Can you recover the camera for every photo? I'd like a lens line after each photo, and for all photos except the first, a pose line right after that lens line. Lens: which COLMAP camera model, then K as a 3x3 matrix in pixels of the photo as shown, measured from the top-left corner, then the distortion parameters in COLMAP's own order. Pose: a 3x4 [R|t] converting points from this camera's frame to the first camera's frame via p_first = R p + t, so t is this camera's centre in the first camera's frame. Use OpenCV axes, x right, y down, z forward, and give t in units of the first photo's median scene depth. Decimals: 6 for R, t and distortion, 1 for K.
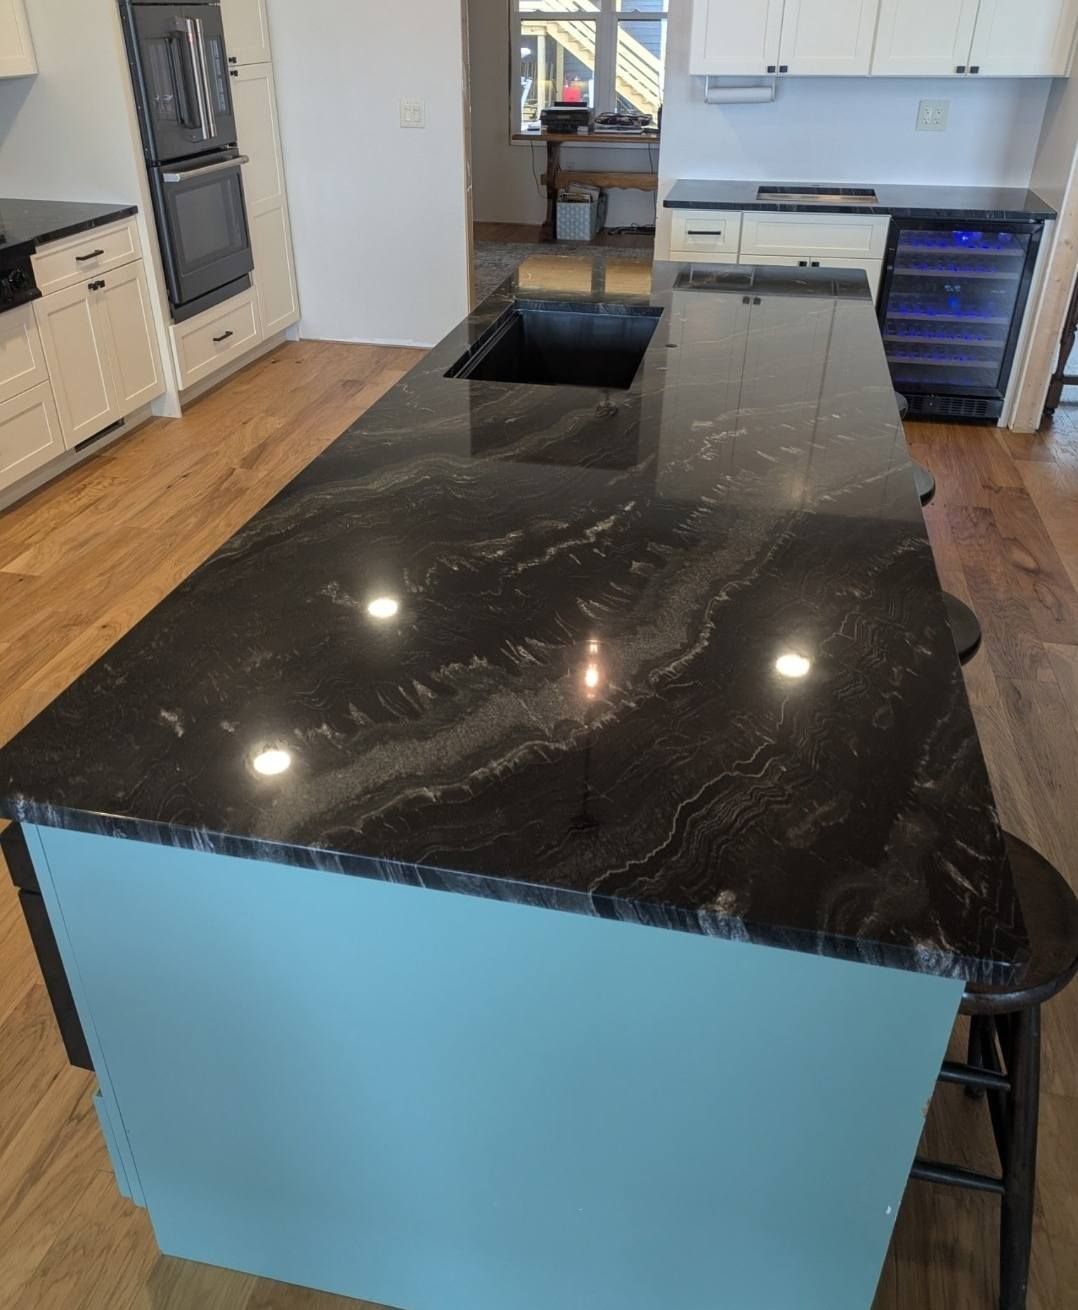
lens RADIAL K [[1056.4, 0, 532.4], [0, 1056.4, 597.2], [0, 0, 1]] dist [0.066445, -0.058783]
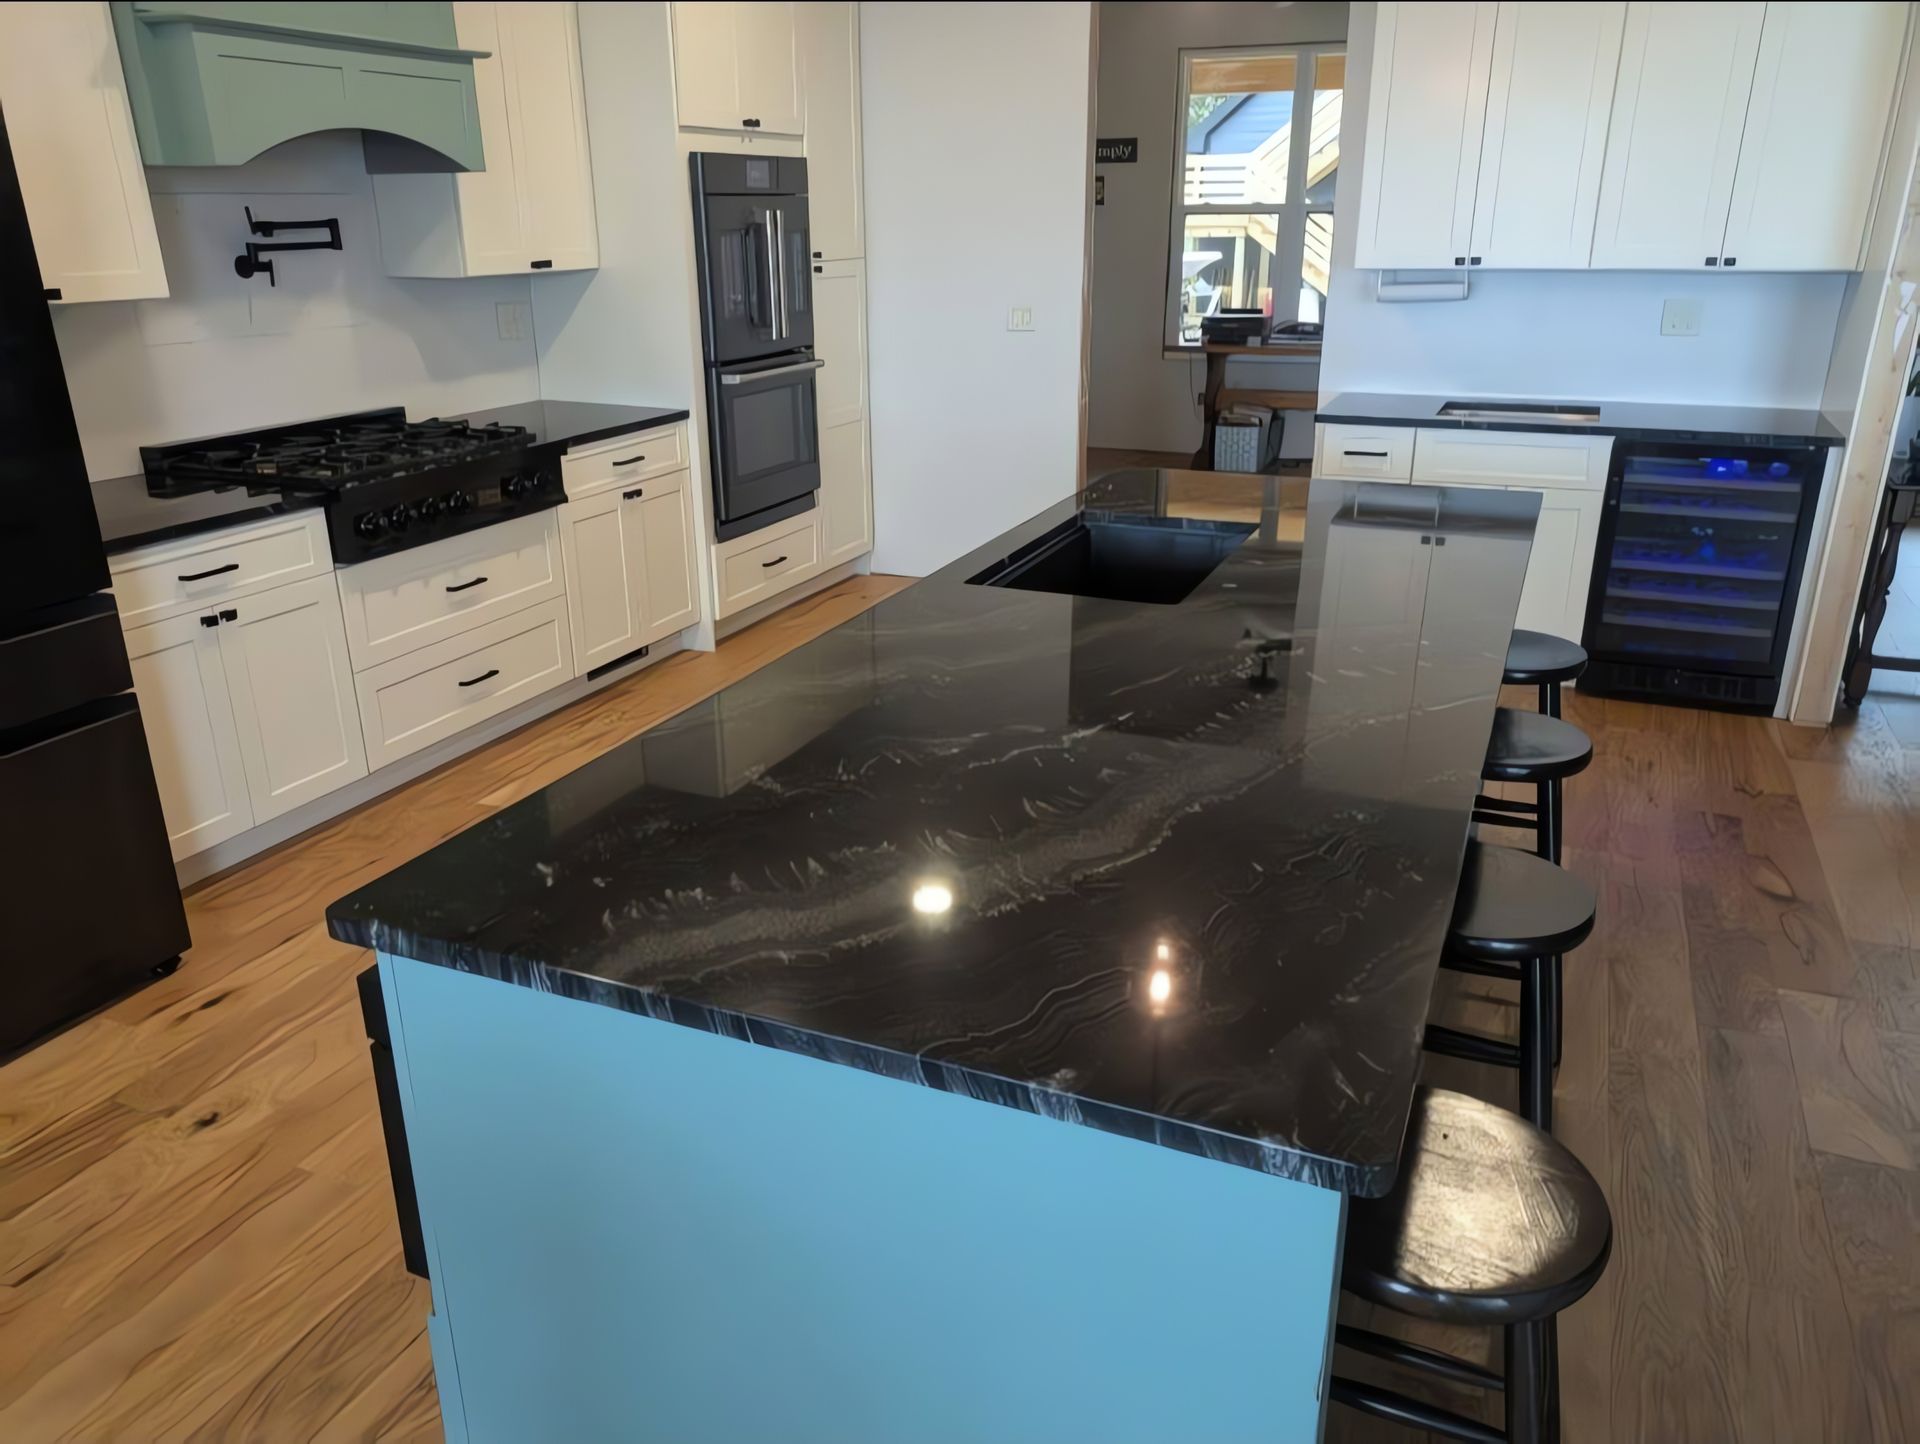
lens RADIAL K [[1412.0, 0, 960.0], [0, 1412.0, 722.0], [0, 0, 1]] dist [0.074455, -0.080555]
pose [[0.982888, 0.056827, -0.175219, 0.065374], [-0.083562, 0.985270, -0.149197, 0.040024], [0.164159, 0.161285, 0.973159, -0.050284]]
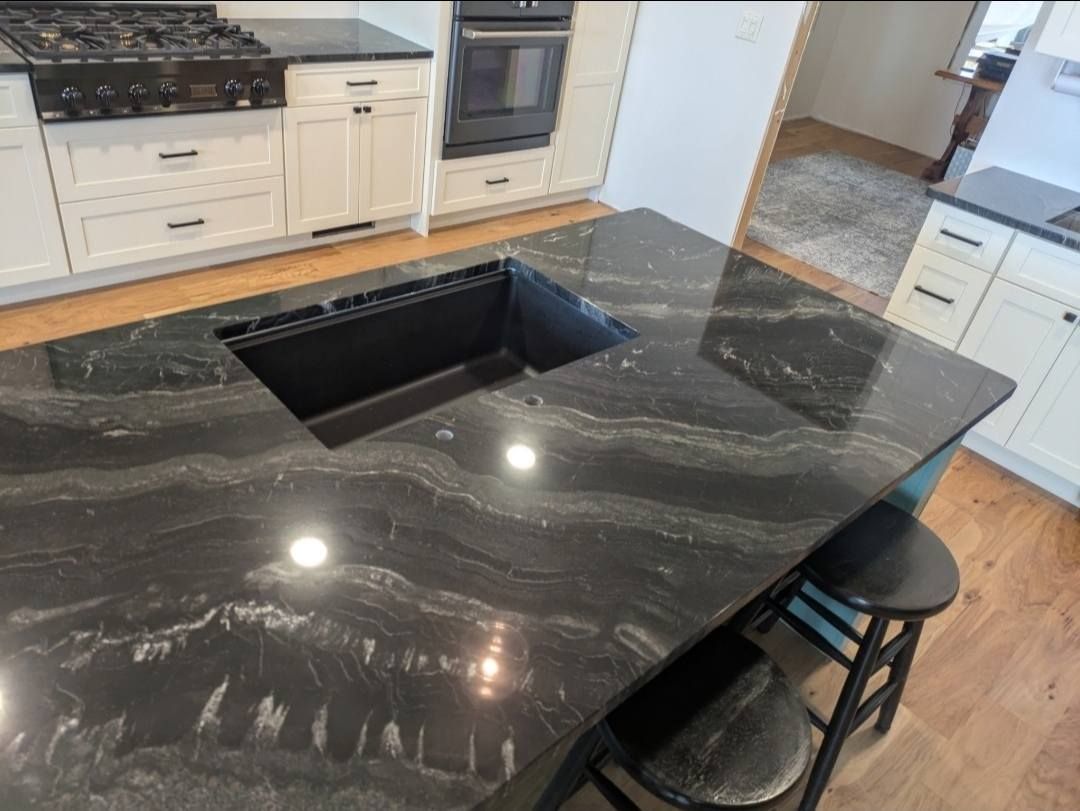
lens RADIAL K [[783.9, 0, 514.4], [0, 783.9, 404.6], [0, 0, 1]] dist [0.024379, -0.001987]
pose [[0.802824, 0.417484, -0.425652, 0.208696], [-0.394934, 0.907208, 0.144913, -0.181656], [0.446654, 0.051765, 0.893208, 0.315288]]
